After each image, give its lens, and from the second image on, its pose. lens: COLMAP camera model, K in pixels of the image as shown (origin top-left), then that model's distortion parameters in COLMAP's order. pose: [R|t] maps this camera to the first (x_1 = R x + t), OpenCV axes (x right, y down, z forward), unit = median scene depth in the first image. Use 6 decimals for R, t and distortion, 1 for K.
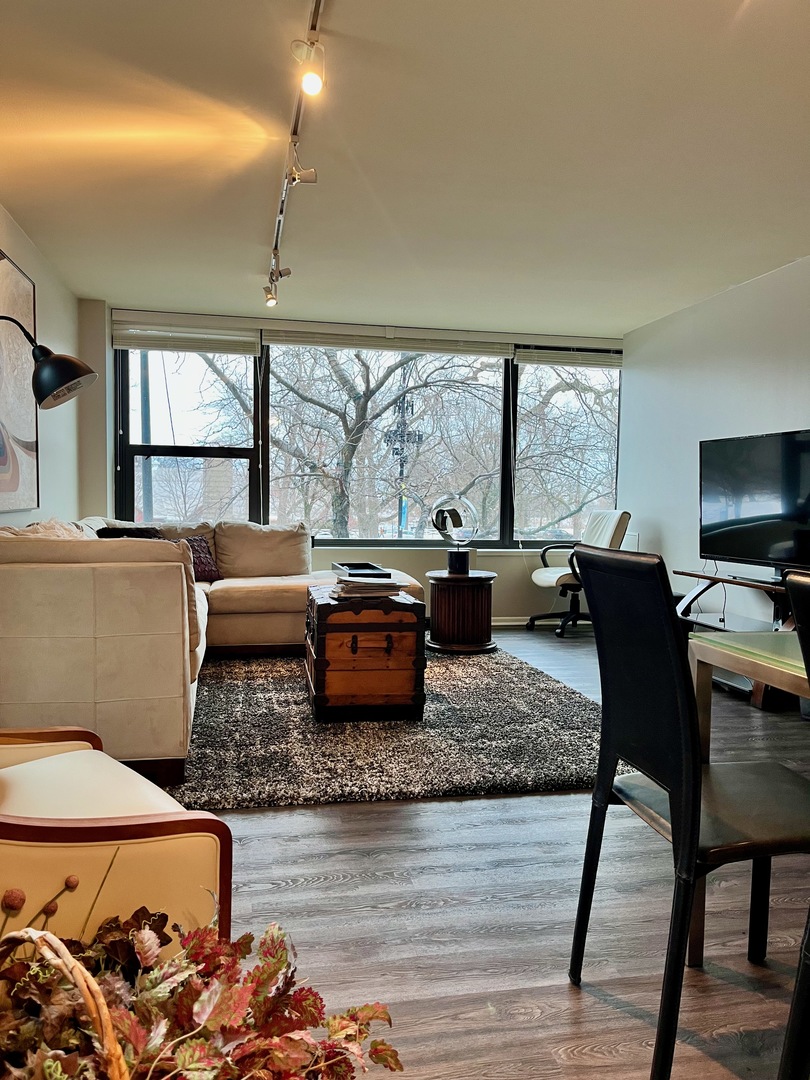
lens RADIAL K [[811.0, 0, 403.9], [0, 811.0, 582.2], [0, 0, 1]] dist [-0.000477, -0.001952]
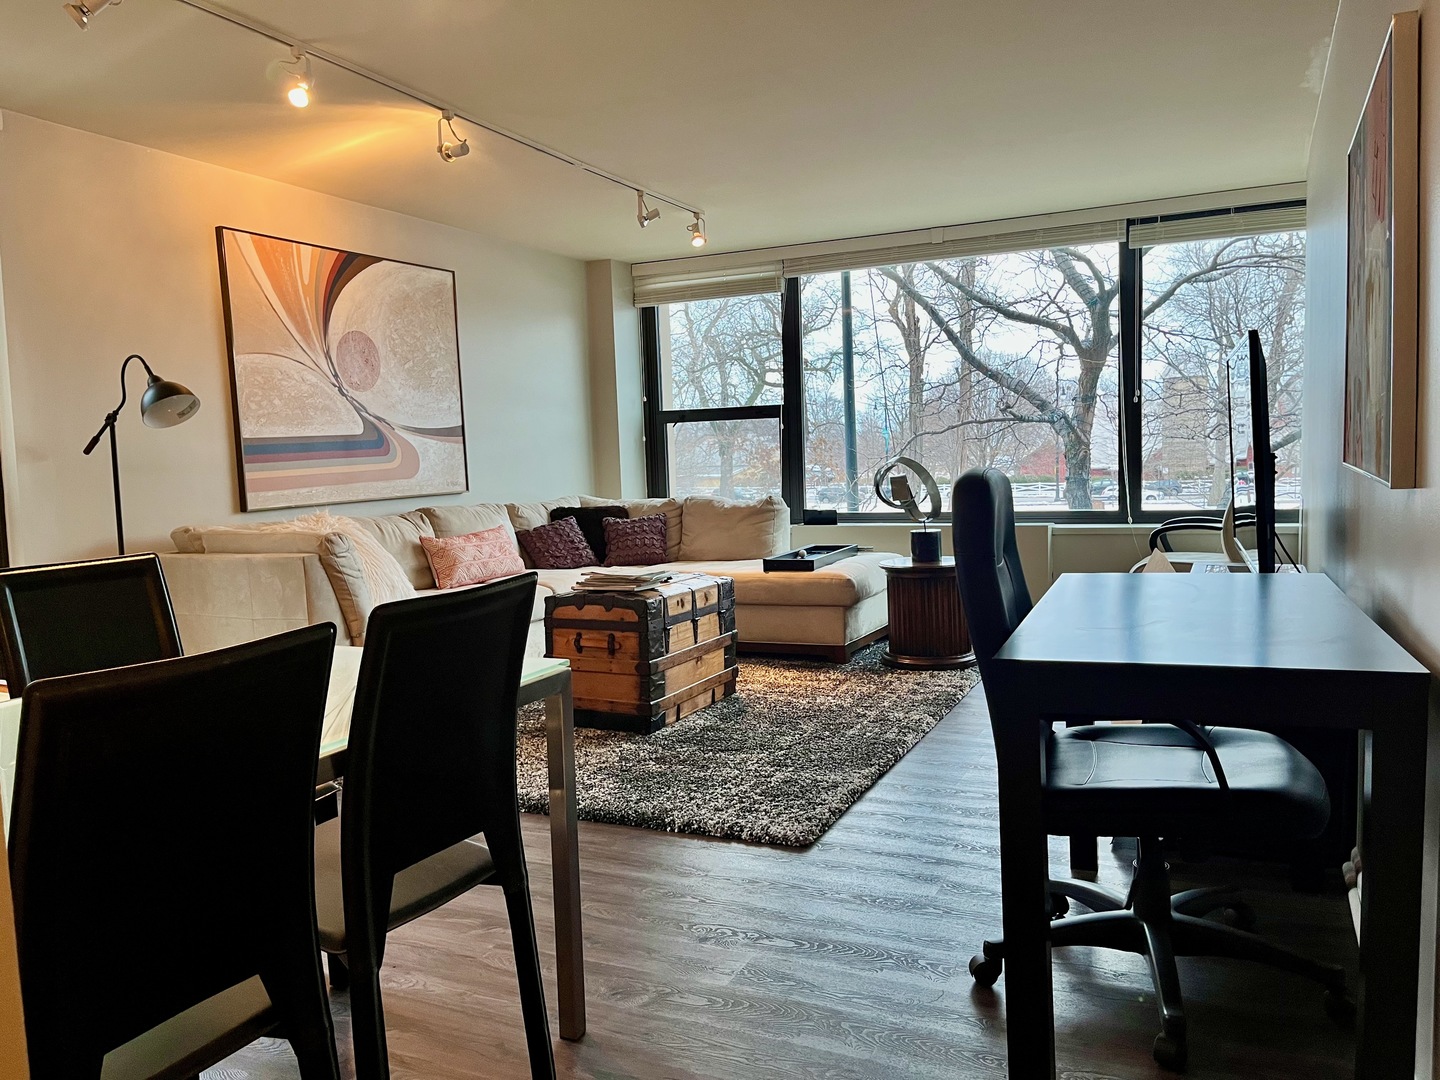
lens RADIAL K [[1120.6, 0, 720.0], [0, 1120.6, 540.0], [0, 0, 1]] dist [0.064684, -0.003372]
pose [[0.804014, 0.002855, -0.594604, 0.456137], [-0.011835, 0.999867, -0.011203, -0.014185], [0.594493, 0.016045, 0.803941, 0.047884]]
